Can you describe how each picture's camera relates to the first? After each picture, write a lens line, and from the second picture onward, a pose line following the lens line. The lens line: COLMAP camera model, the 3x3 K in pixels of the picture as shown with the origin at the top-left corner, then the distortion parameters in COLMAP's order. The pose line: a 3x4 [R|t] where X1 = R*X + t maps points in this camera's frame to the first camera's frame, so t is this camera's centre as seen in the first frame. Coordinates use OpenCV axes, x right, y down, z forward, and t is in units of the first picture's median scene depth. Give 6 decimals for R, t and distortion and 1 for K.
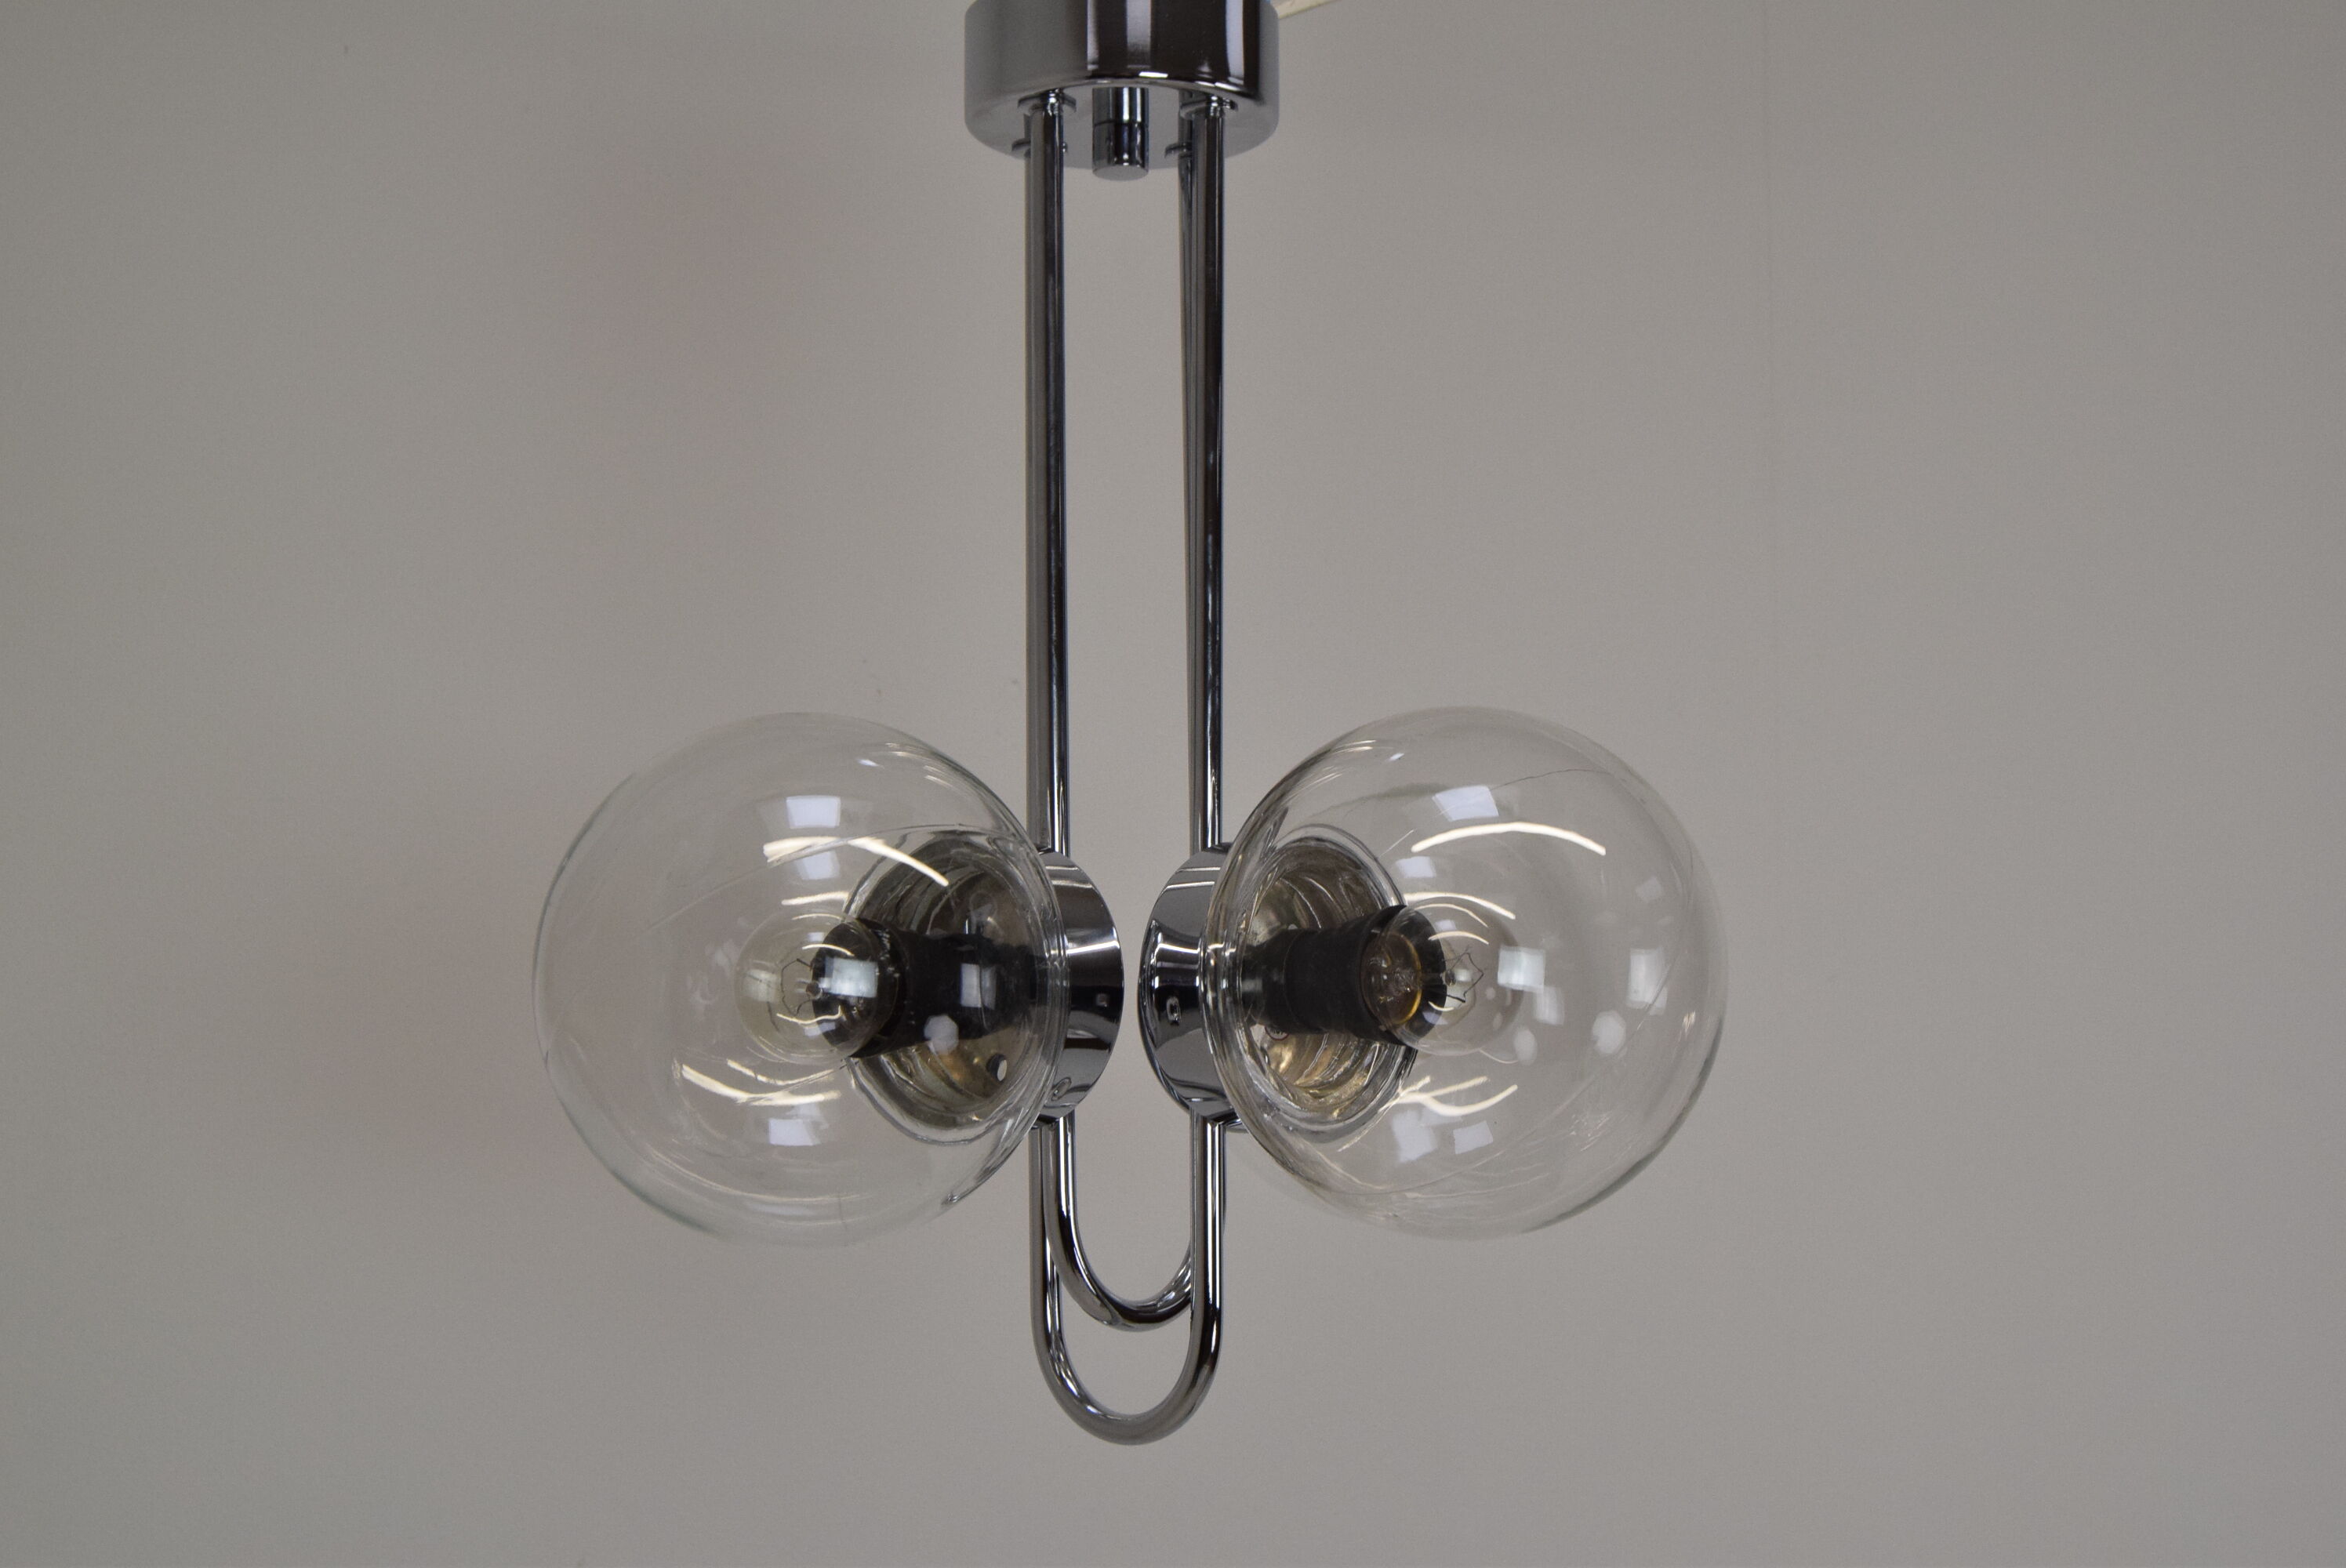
lens RADIAL K [[3729.5, 0, 1173.0], [0, 3729.5, 784.0], [0, 0, 1]] dist [0.006356, 0.007038]
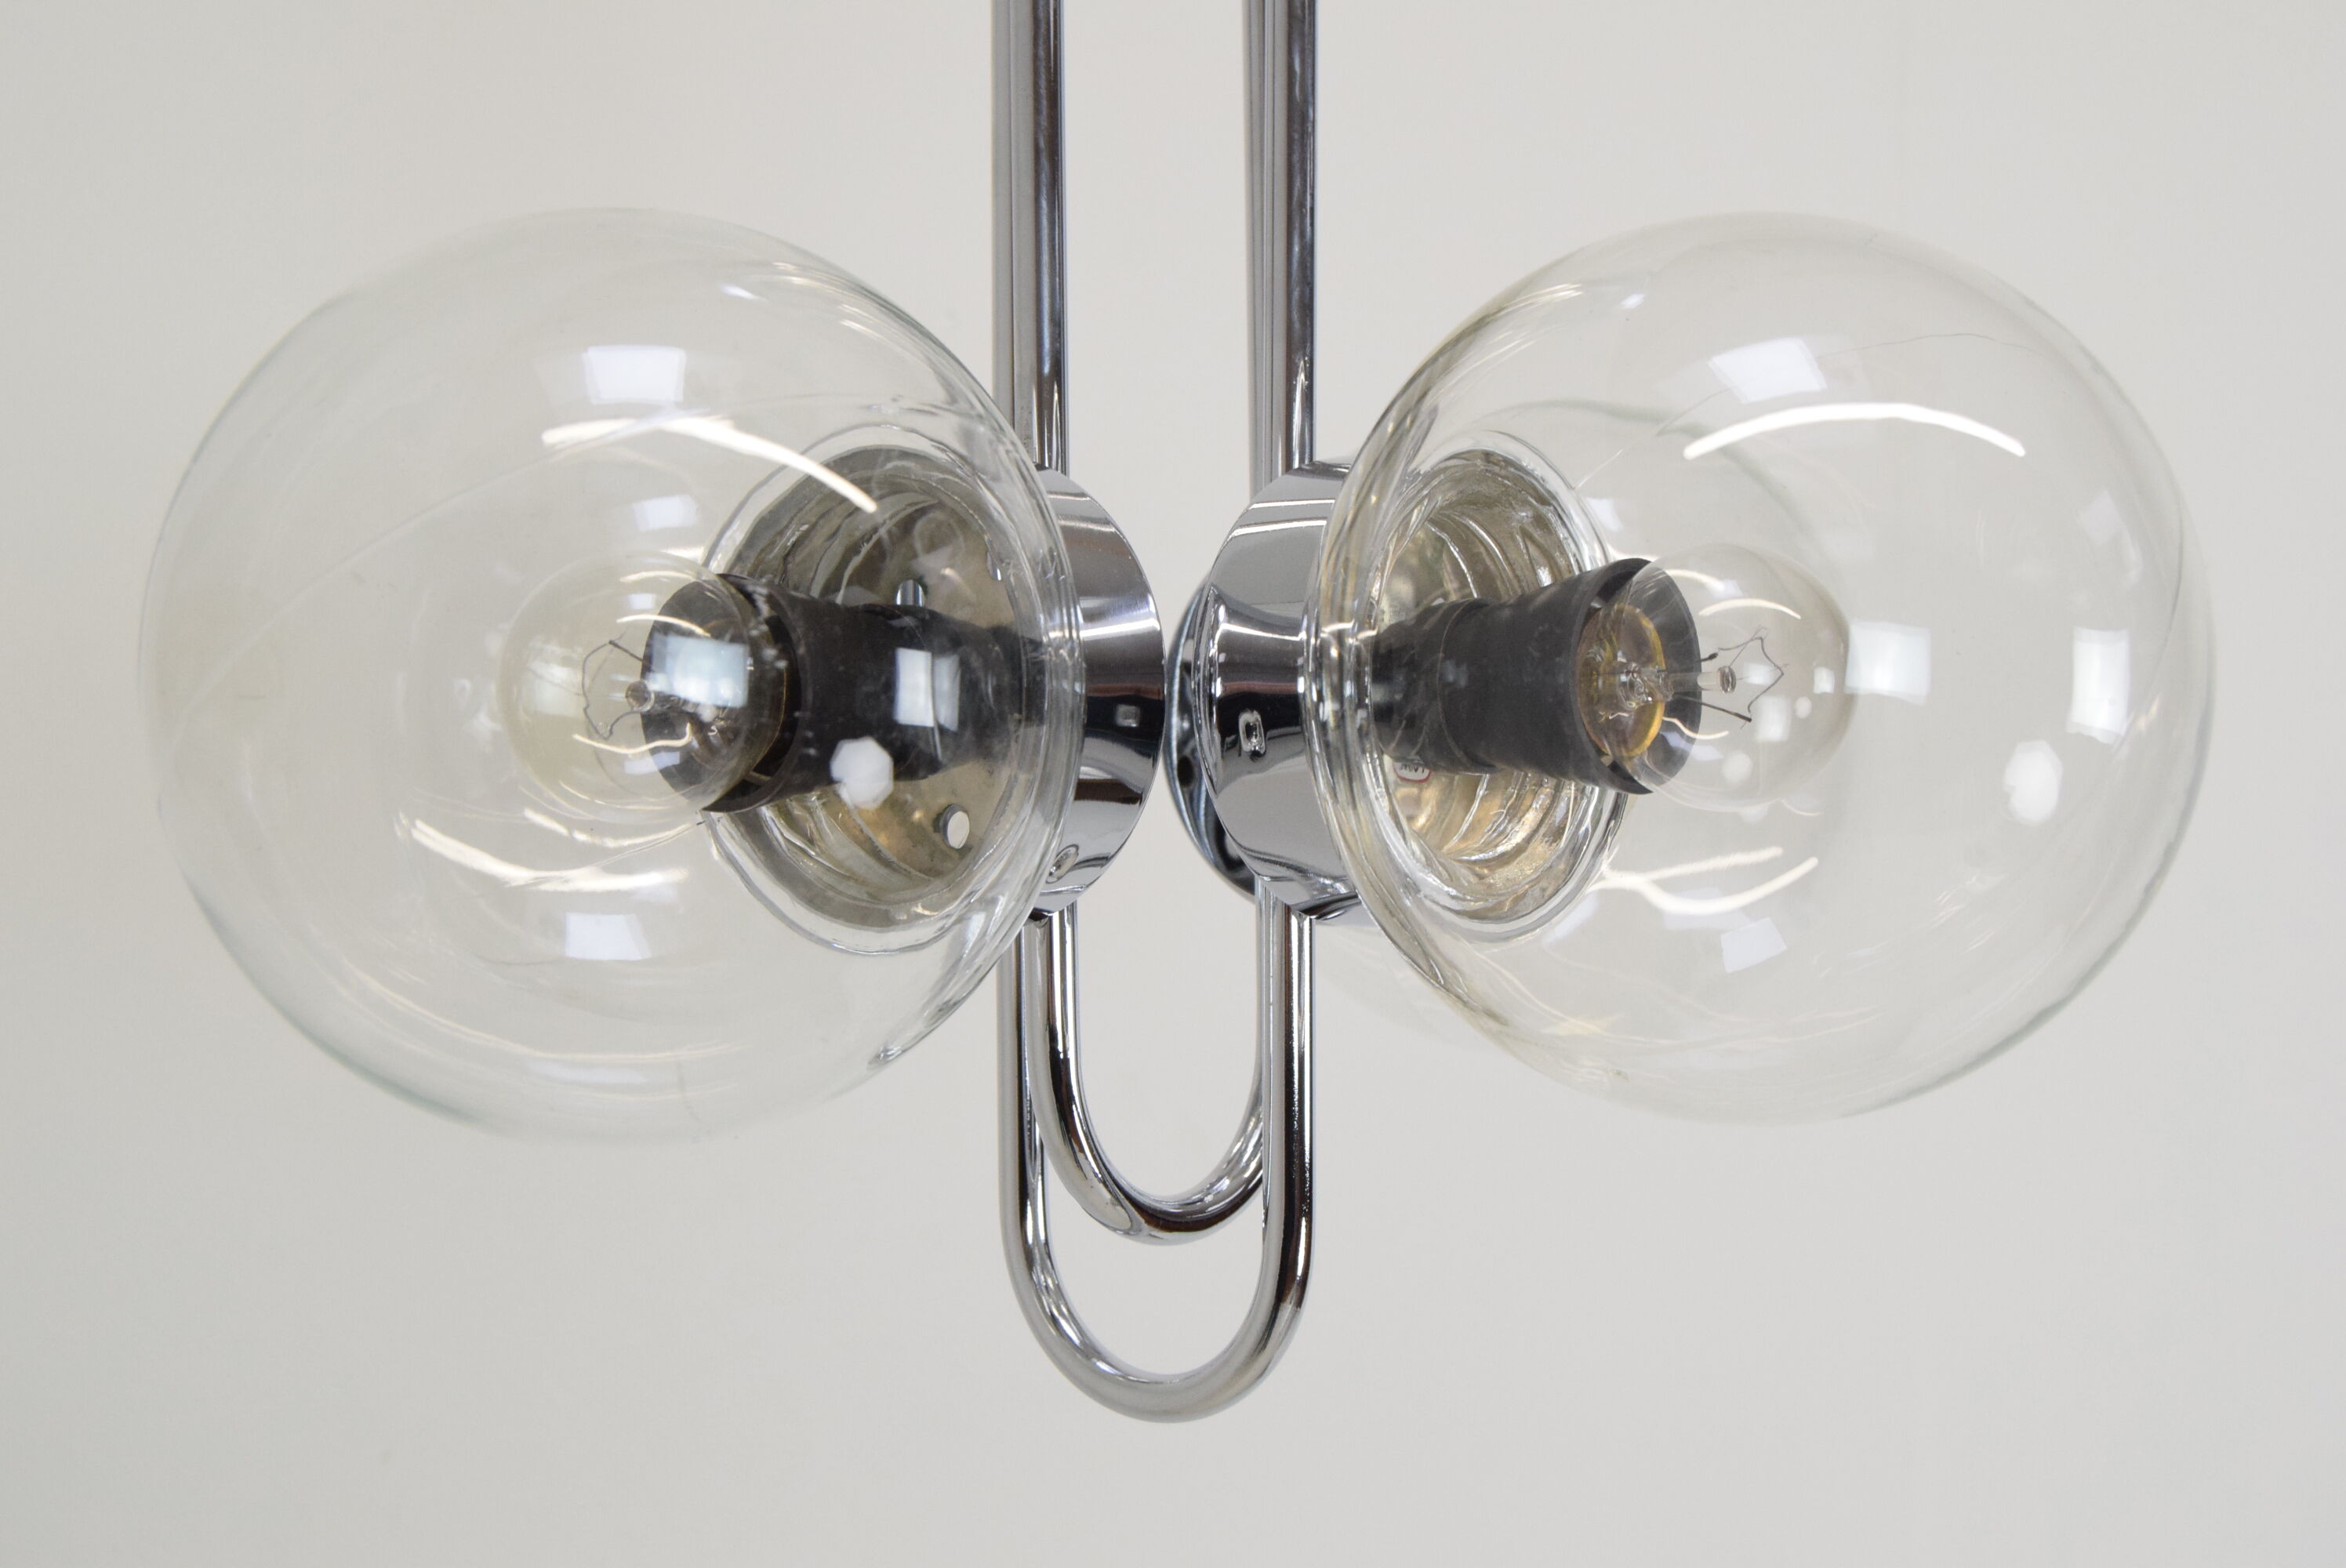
lens RADIAL K [[3911.2, 0, 1173.0], [0, 3911.2, 784.0], [0, 0, 1]] dist [0.011714, 0.017593]
pose [[0.999802, 0.003487, 0.019588, -0.024928], [-0.004894, 0.997375, 0.072248, 0.023906], [-0.019284, -0.072330, 0.997194, 0.379439]]
